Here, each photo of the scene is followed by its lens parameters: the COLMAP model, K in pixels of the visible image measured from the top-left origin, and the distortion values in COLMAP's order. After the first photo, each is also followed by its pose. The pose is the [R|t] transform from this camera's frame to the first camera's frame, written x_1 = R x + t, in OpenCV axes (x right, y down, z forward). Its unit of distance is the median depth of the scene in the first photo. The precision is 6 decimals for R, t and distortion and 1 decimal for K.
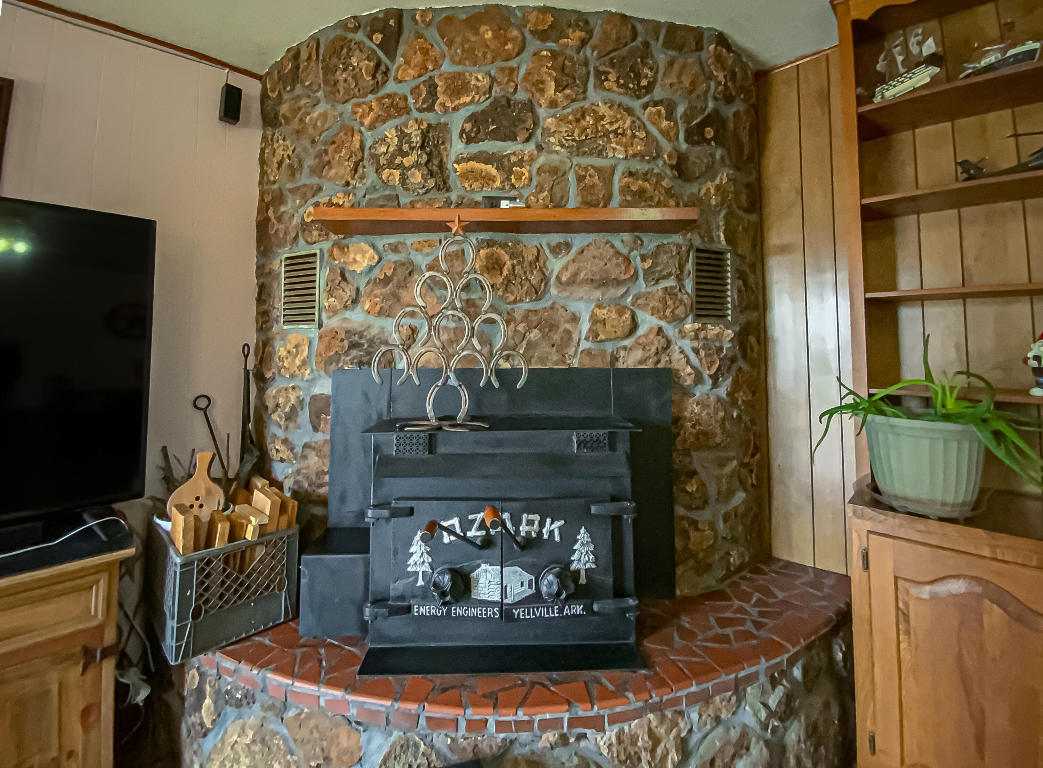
lens RADIAL K [[434.5, 0, 525.4], [0, 434.5, 327.7], [0, 0, 1]] dist [-0.013968, -0.004108]
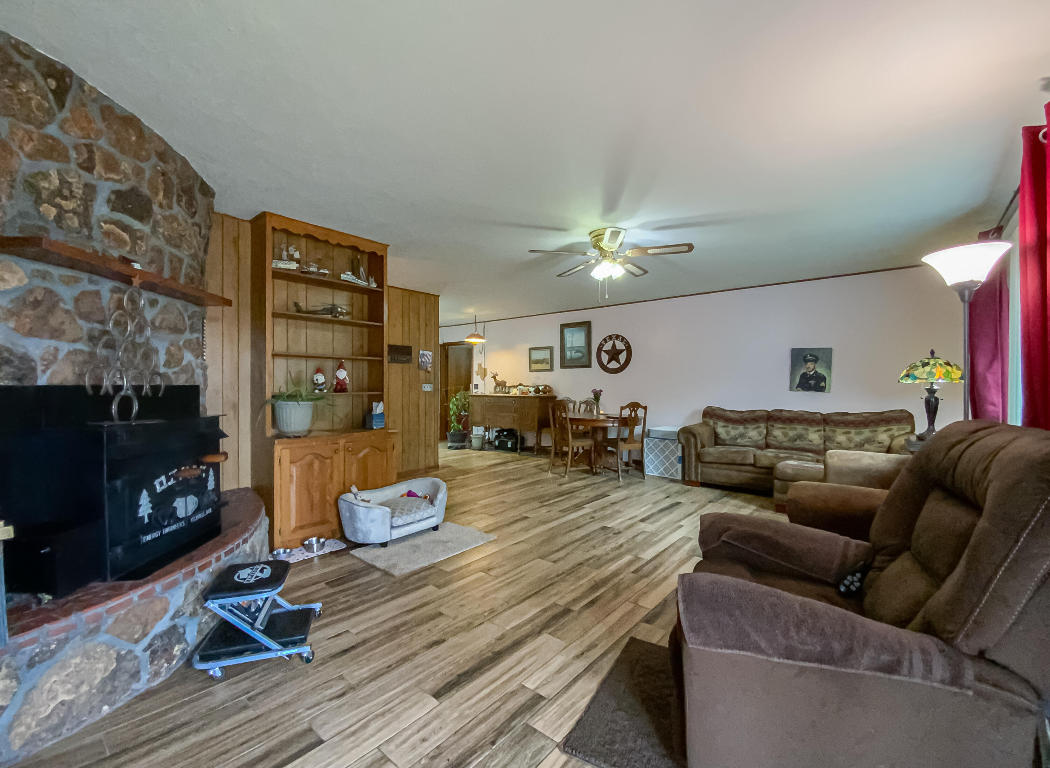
lens RADIAL K [[437.4, 0, 523.0], [0, 437.4, 385.1], [0, 0, 1]] dist [-0.013968, -0.004108]
pose [[-0.070865, 0.004462, 0.997476, -1.491991], [-0.053376, 0.998540, -0.008259, 0.039577], [-0.996057, -0.053826, -0.070523, -0.157197]]
